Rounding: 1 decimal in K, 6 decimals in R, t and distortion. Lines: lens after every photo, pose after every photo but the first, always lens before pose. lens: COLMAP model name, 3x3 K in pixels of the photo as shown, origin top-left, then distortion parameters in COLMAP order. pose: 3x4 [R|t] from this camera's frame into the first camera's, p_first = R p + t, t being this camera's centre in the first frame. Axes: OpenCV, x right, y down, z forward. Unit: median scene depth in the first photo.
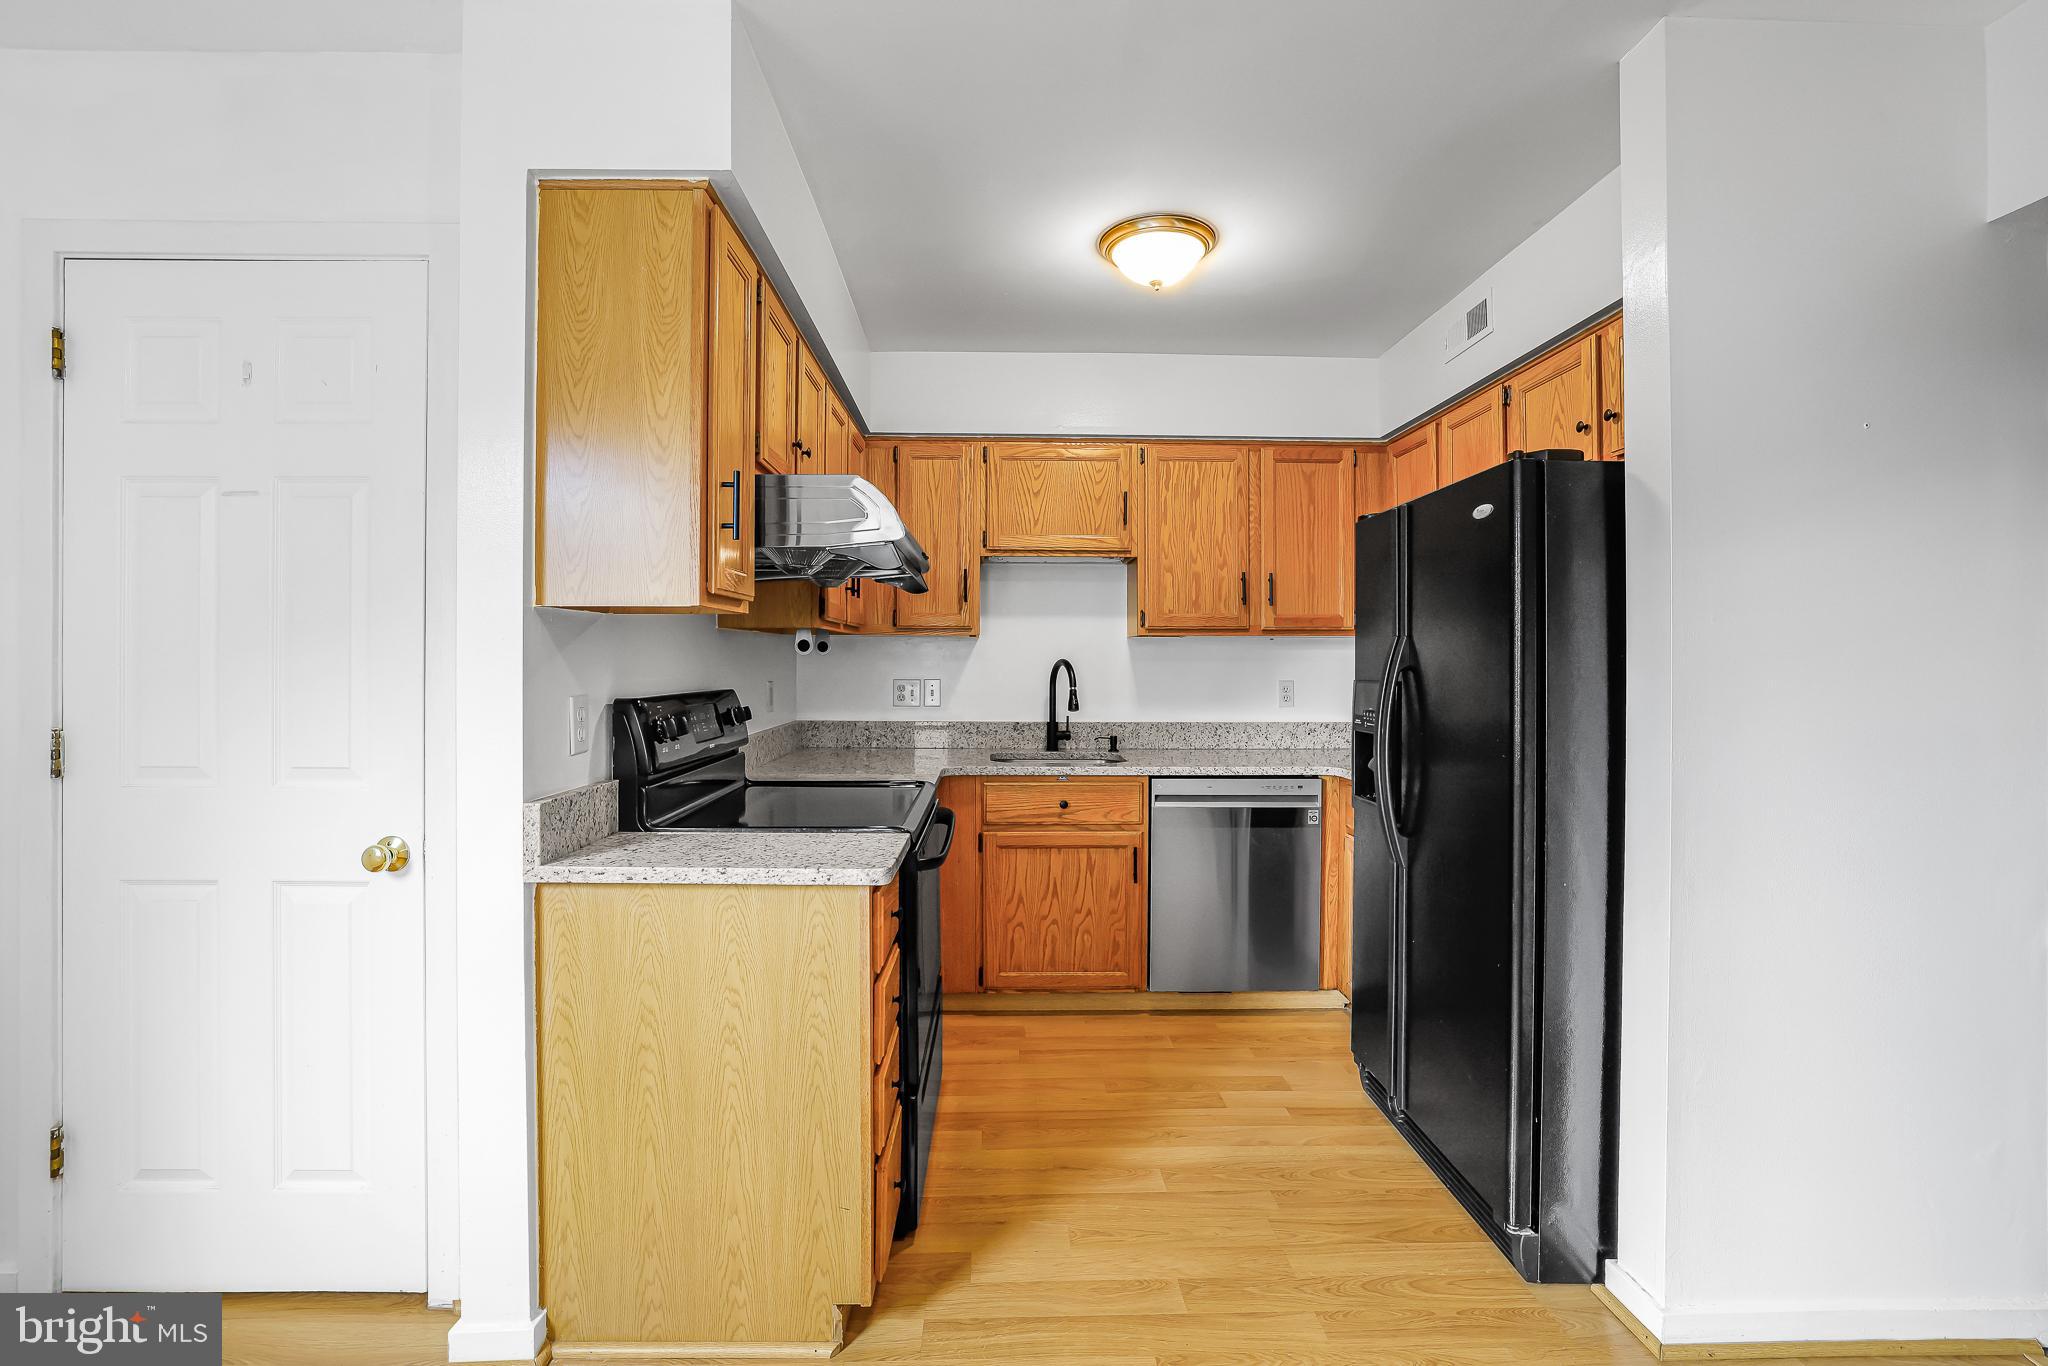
lens RADIAL K [[890.7, 0, 1011.8], [0, 890.7, 663.1], [0, 0, 1]] dist [-0.051378, 0.021128]
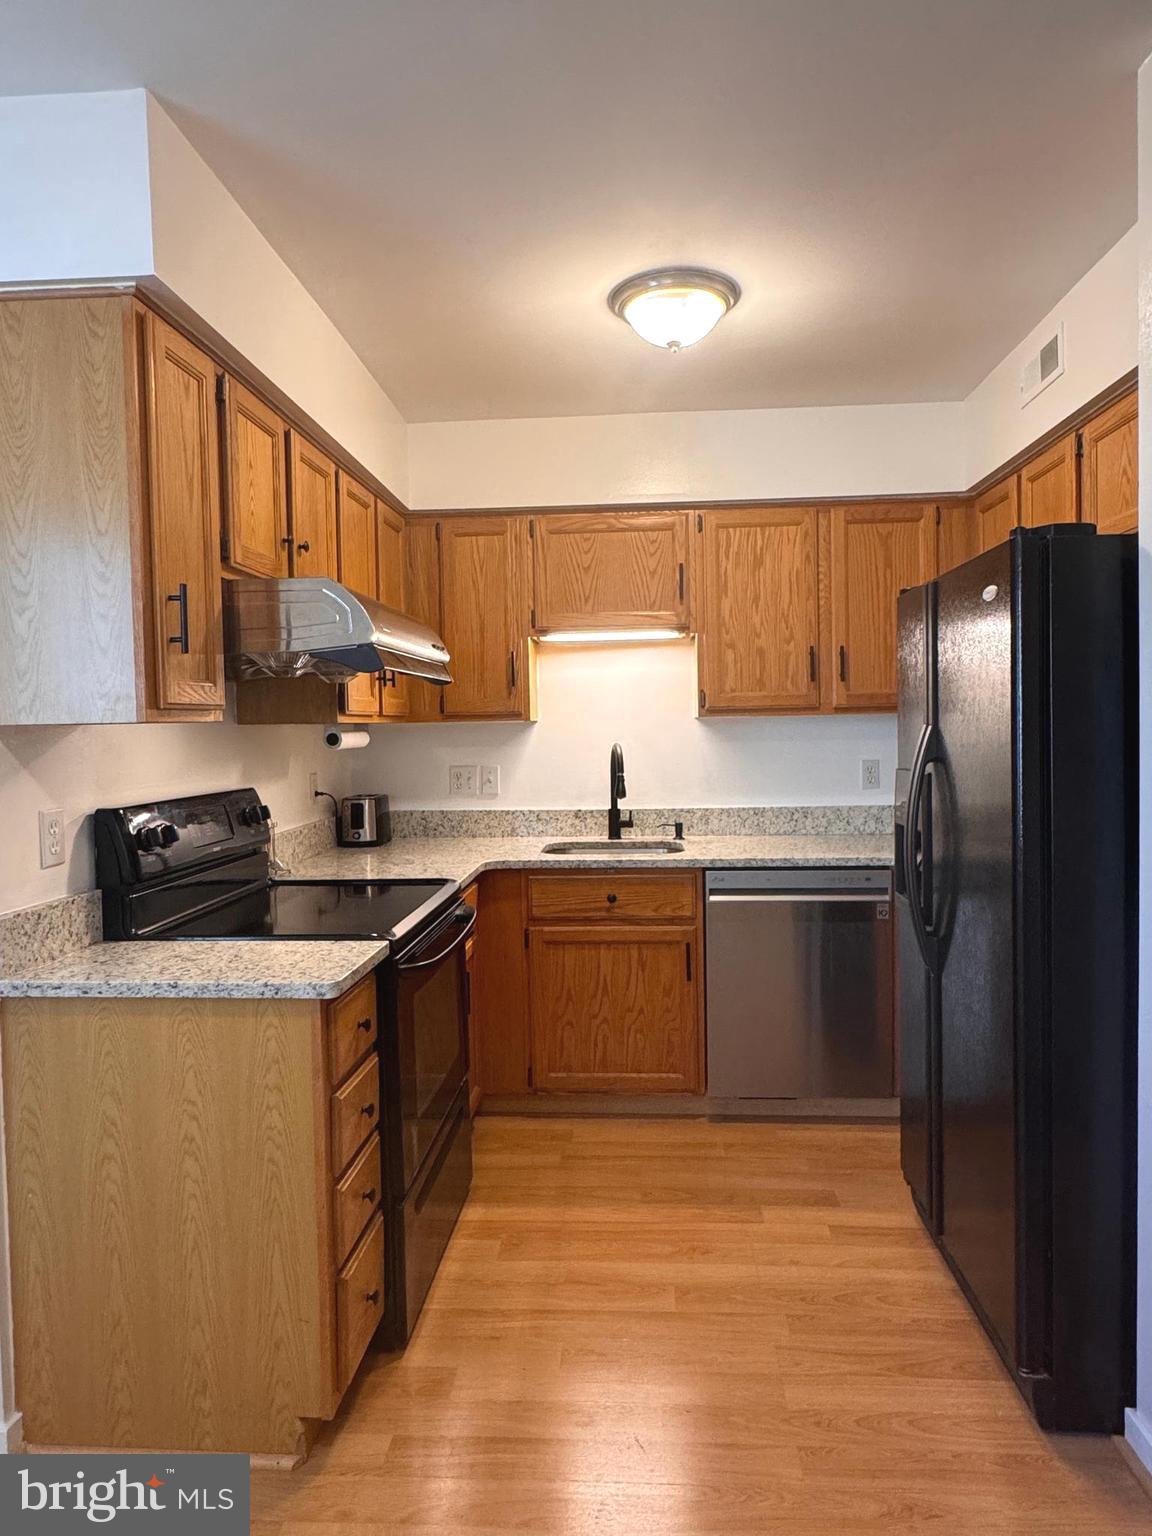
lens RADIAL K [[957.9, 0, 580.9], [0, 957.9, 761.3], [0, 0, 1]] dist [-0.005092, 0.001458]
pose [[0.996059, -0.017964, -0.086851, 0.129891], [0.020999, 0.999196, 0.034154, -0.026387], [0.086168, -0.035843, 0.995636, -0.021842]]
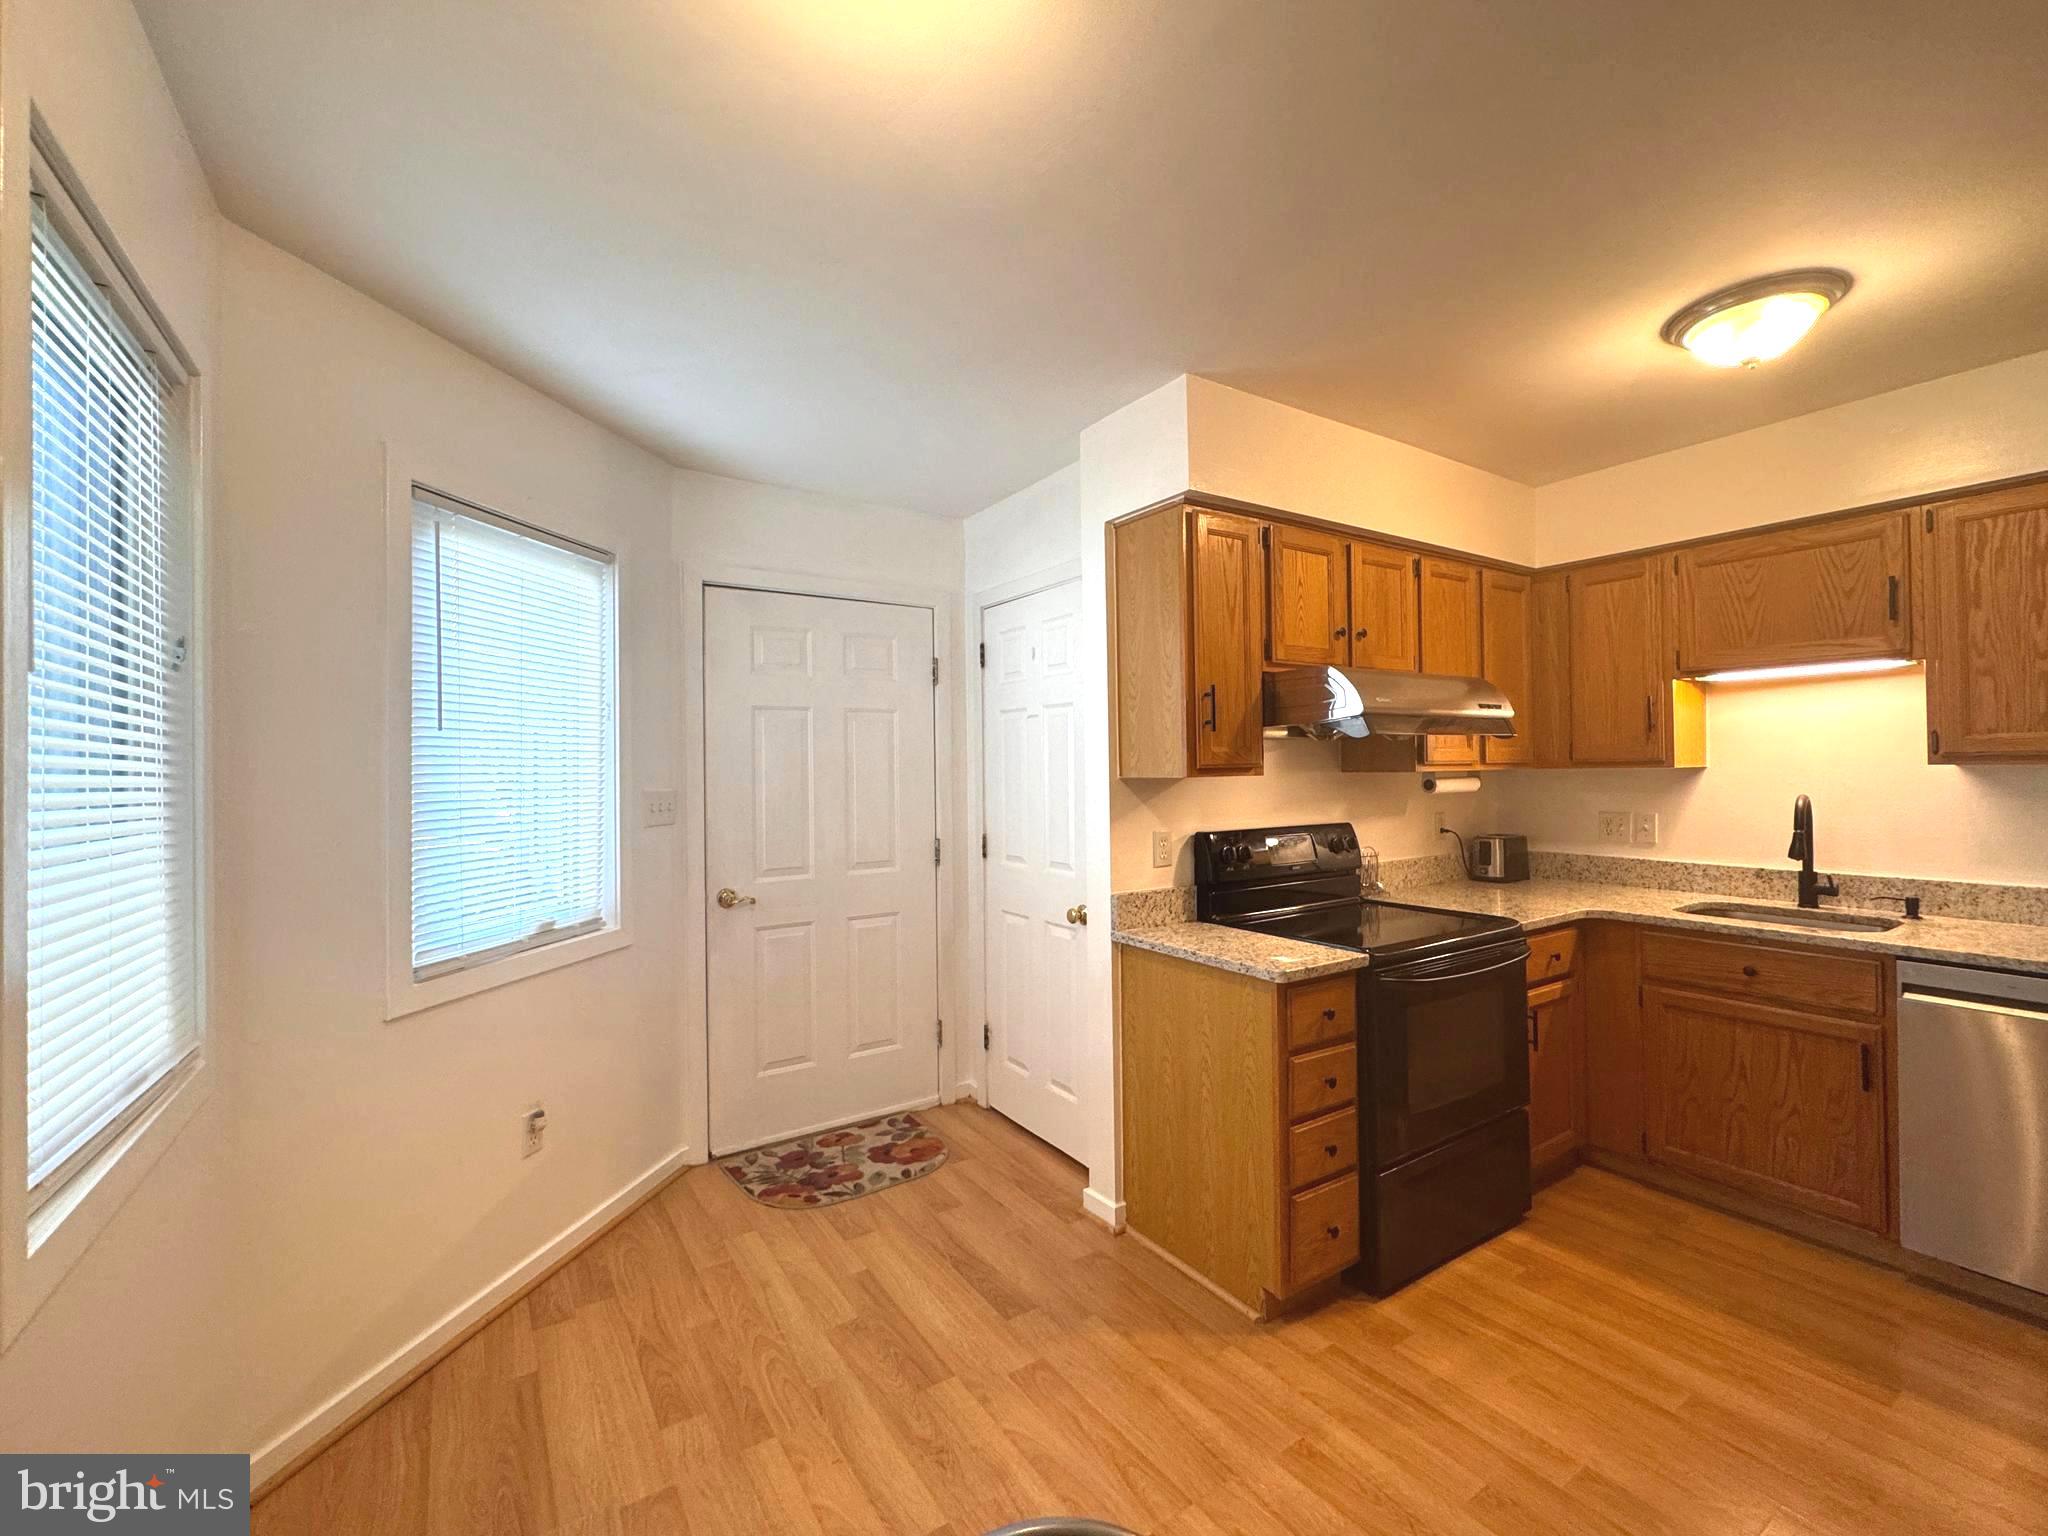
lens RADIAL K [[858.7, 0, 1022.3], [0, 858.7, 762.8], [0, 0, 1]] dist [-0.001981, -0.000180]
pose [[0.530784, -0.015645, -0.847363, 0.426003], [0.013259, 0.999861, -0.010155, -0.044566], [0.847404, -0.005845, 0.530917, -0.018035]]
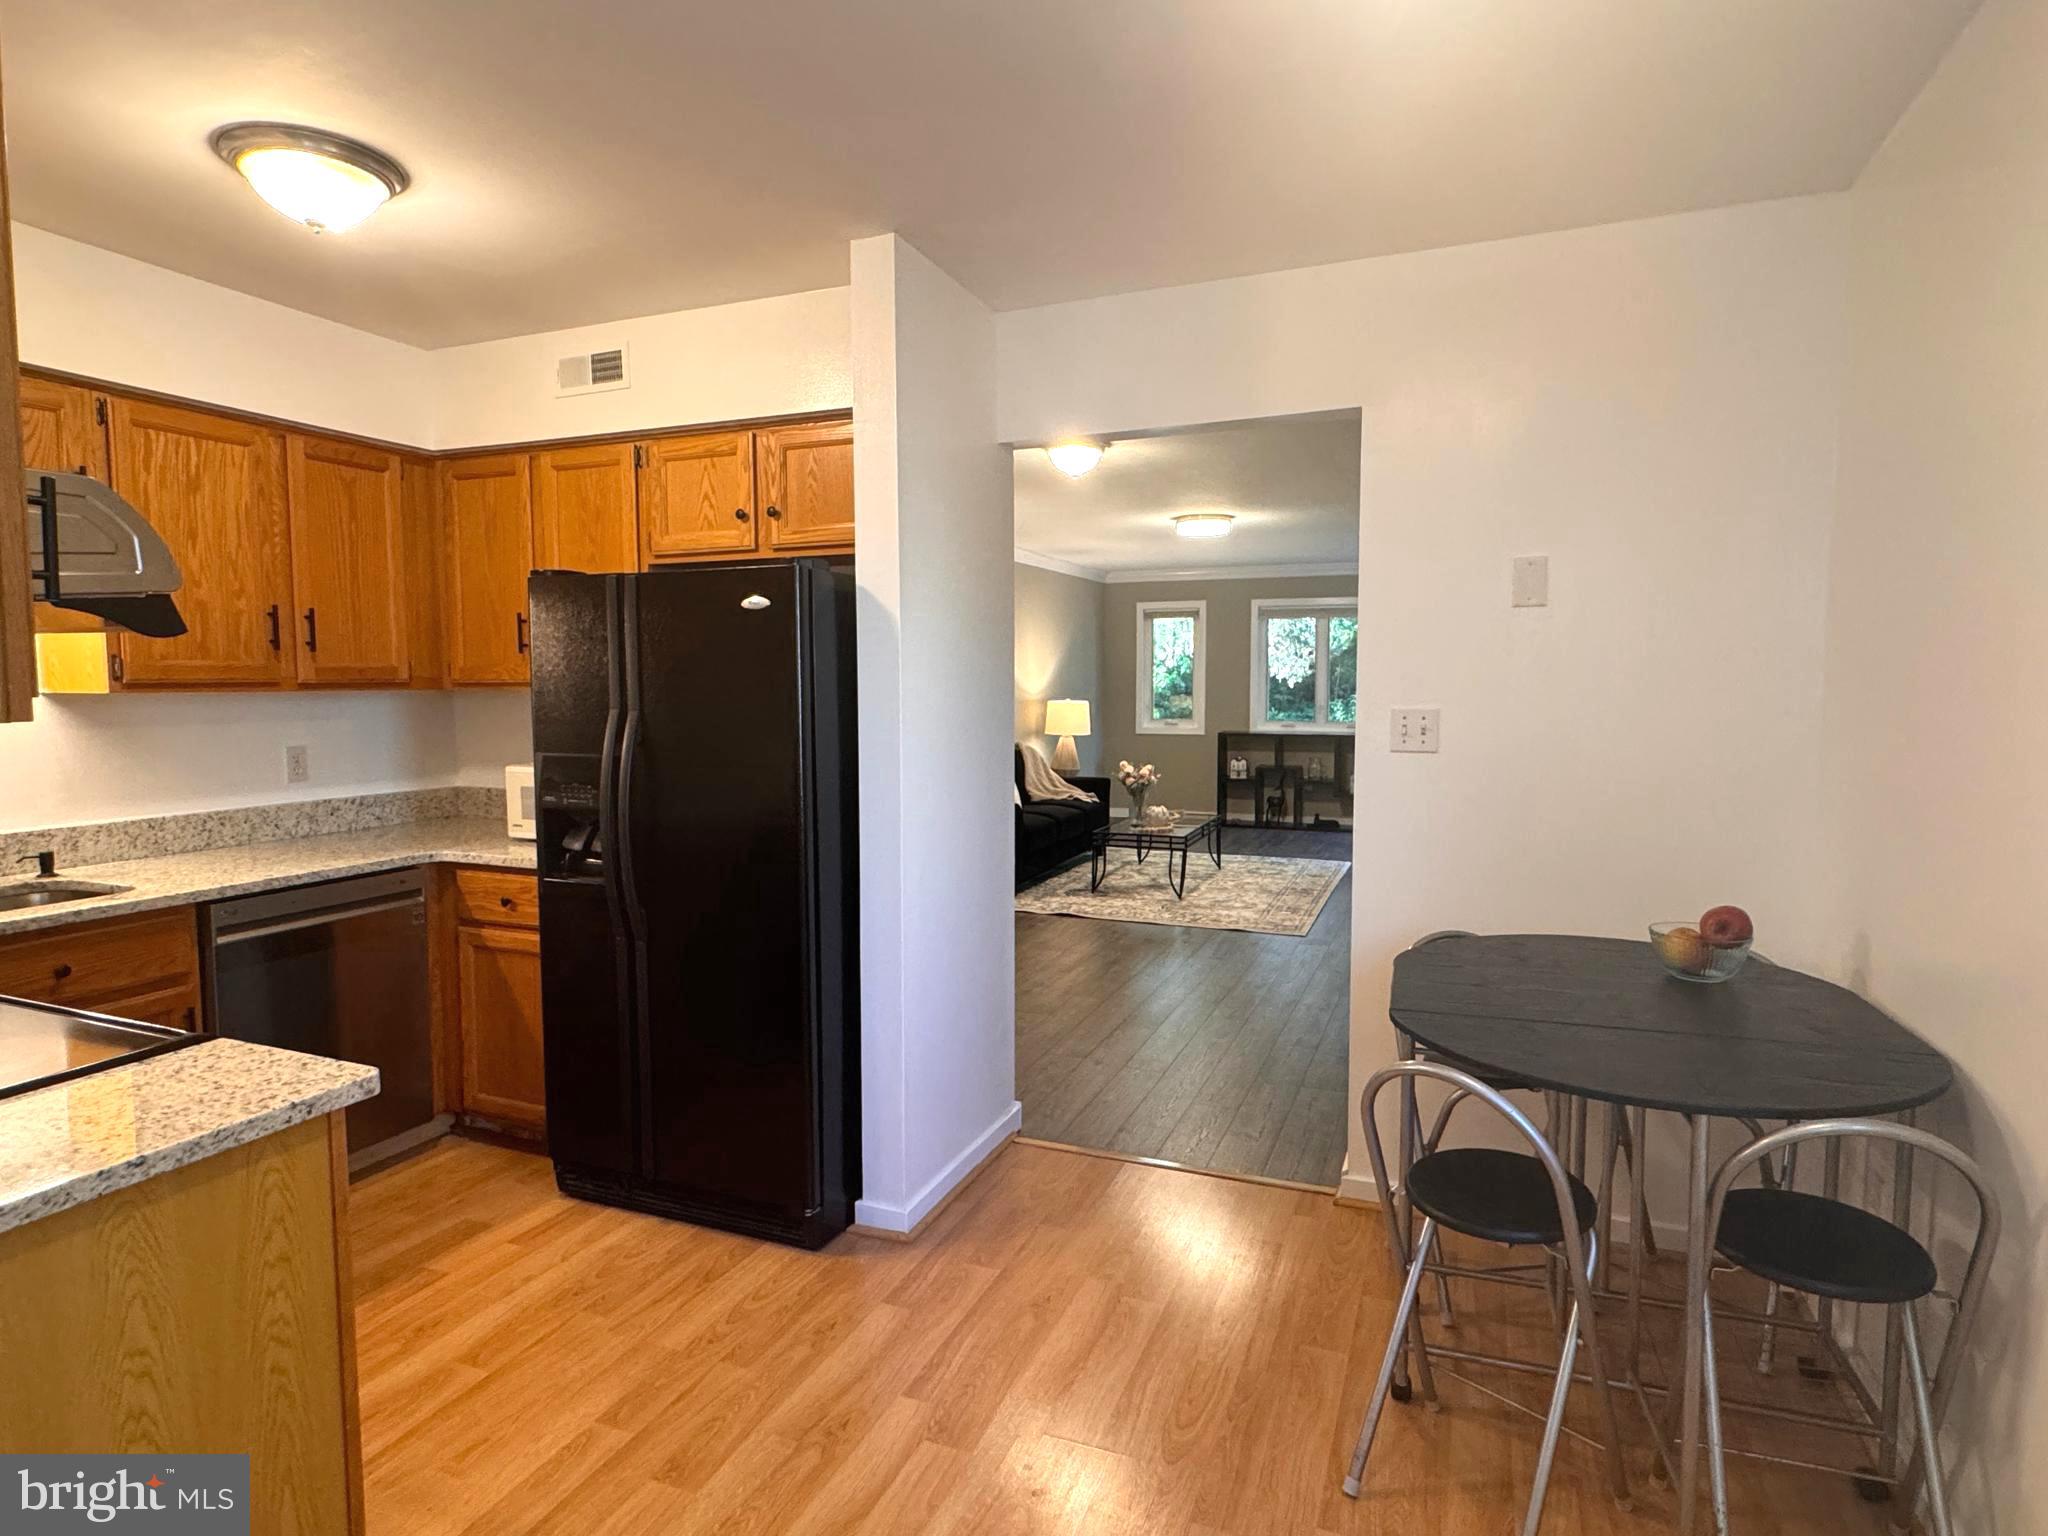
lens RADIAL K [[1120.7, 0, 1025.0], [0, 1120.7, 759.7], [0, 0, 1]] dist [-0.016527, 0.001318]
pose [[0.391362, -0.067567, 0.917753, -0.421257], [0.001102, 0.997335, 0.072956, -0.050827], [-0.920236, -0.027541, 0.390393, 0.086286]]
